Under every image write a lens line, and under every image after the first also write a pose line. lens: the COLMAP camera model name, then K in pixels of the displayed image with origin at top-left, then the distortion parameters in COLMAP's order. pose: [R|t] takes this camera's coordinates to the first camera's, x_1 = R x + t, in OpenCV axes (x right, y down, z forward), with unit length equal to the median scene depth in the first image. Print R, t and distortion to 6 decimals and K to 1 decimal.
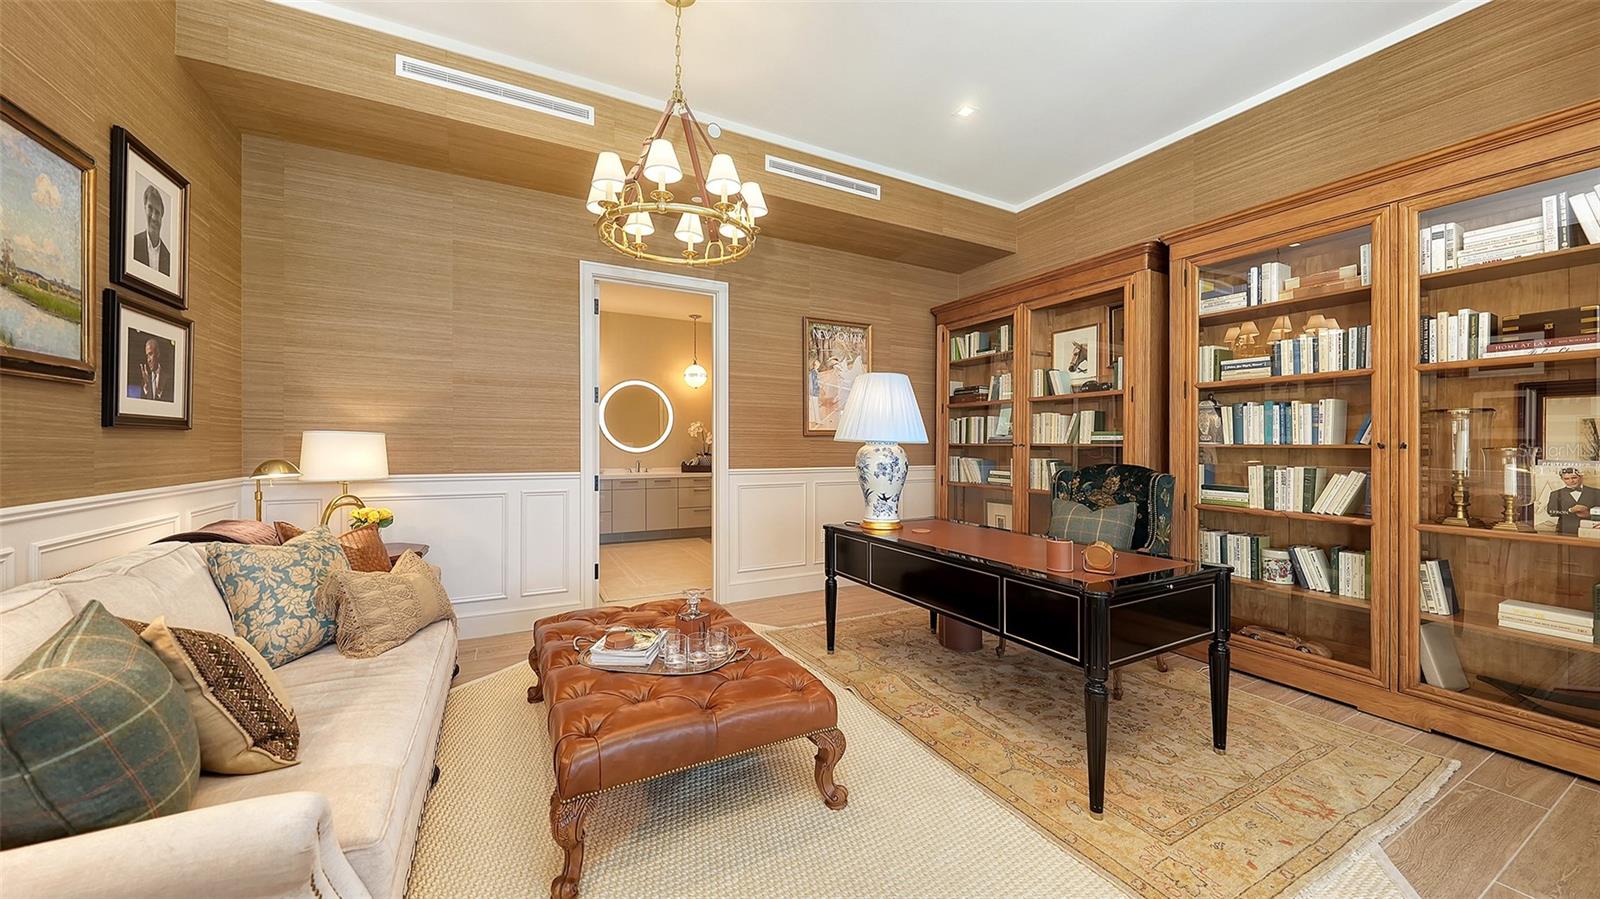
lens RADIAL K [[549.1, 0, 787.1], [0, 549.1, 445.7], [0, 0, 1]] dist [0.000331, -0.000017]
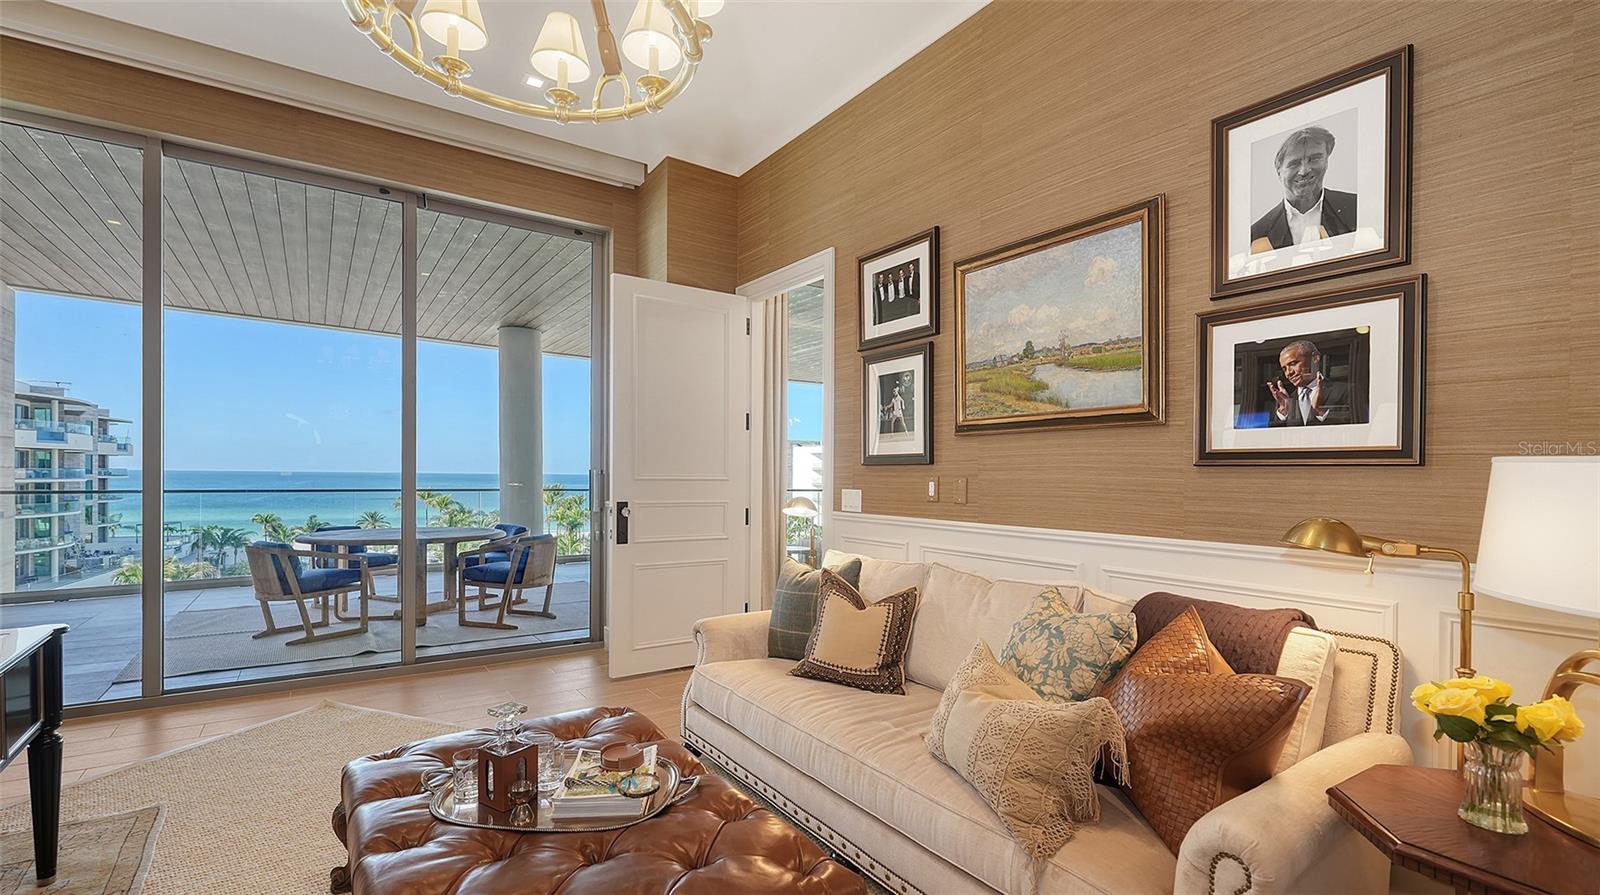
lens RADIAL K [[695.3, 0, 807.6], [0, 695.3, 438.3], [0, 0, 1]] dist [-0.001520, 0.000207]
pose [[-0.990752, -0.027210, -0.132930, -0.407700], [-0.020755, 0.998548, -0.049705, -0.011042], [0.134089, -0.046487, -0.989878, 1.790076]]
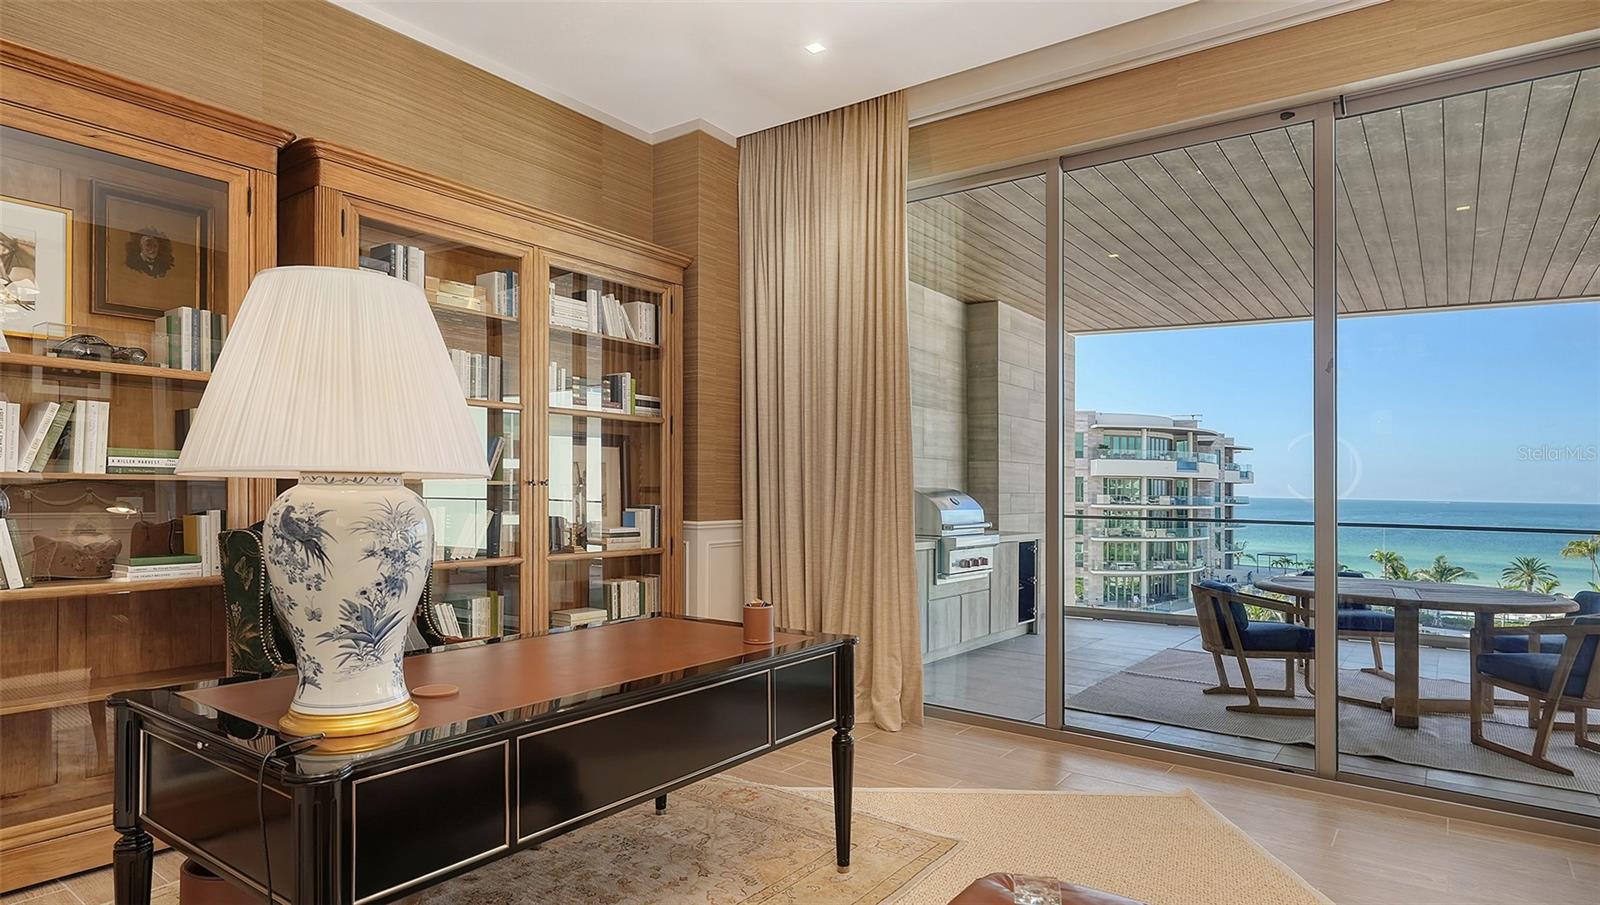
lens RADIAL K [[876.9, 0, 795.5], [0, 876.9, 457.5], [0, 0, 1]] dist [-0.003136, -0.000734]
pose [[-0.439634, 0.016036, 0.898034, -0.635624], [-0.015116, 0.999567, -0.025249, -0.012739], [-0.898050, -0.024675, -0.439202, 1.401723]]
